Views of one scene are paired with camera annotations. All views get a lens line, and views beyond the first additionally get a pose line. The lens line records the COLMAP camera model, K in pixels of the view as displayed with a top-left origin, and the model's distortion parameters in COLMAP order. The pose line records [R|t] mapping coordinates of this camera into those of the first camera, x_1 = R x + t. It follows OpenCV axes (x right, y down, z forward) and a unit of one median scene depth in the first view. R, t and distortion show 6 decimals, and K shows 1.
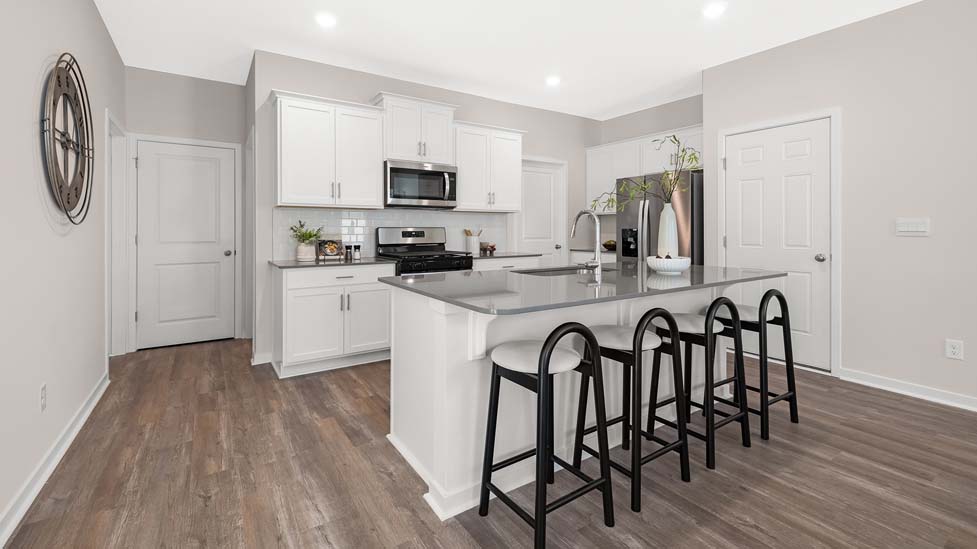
lens RADIAL K [[413.6, 0, 500.5], [0, 413.6, 232.1], [0, 0, 1]] dist [-0.001063, 0.001937]
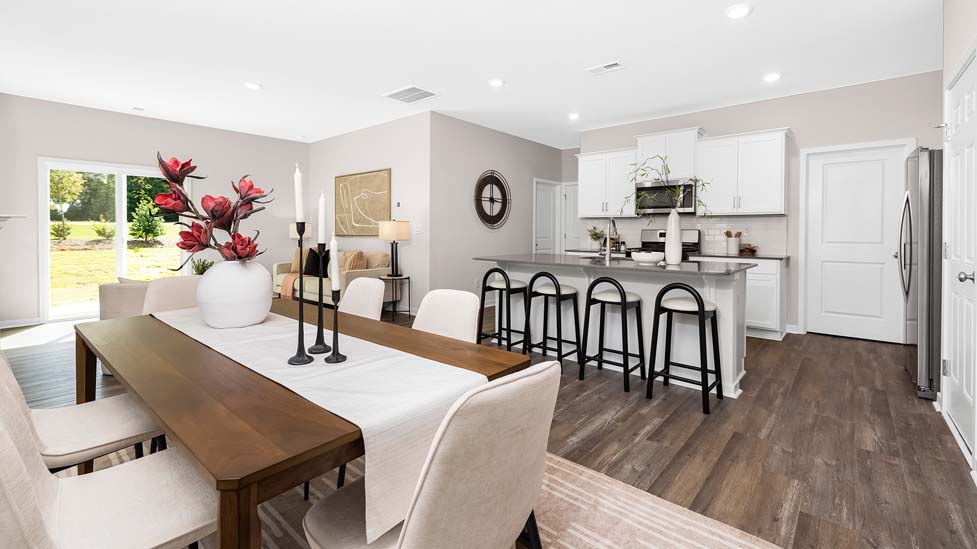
lens RADIAL K [[419.1, 0, 506.4], [0, 419.1, 233.4], [0, 0, 1]] dist [0.009658, -0.001598]
pose [[0.291084, 0.005559, -0.956681, 1.003035], [-0.012898, 0.999915, 0.001886, 0.005148], [0.956611, 0.011790, 0.291131, 0.144342]]
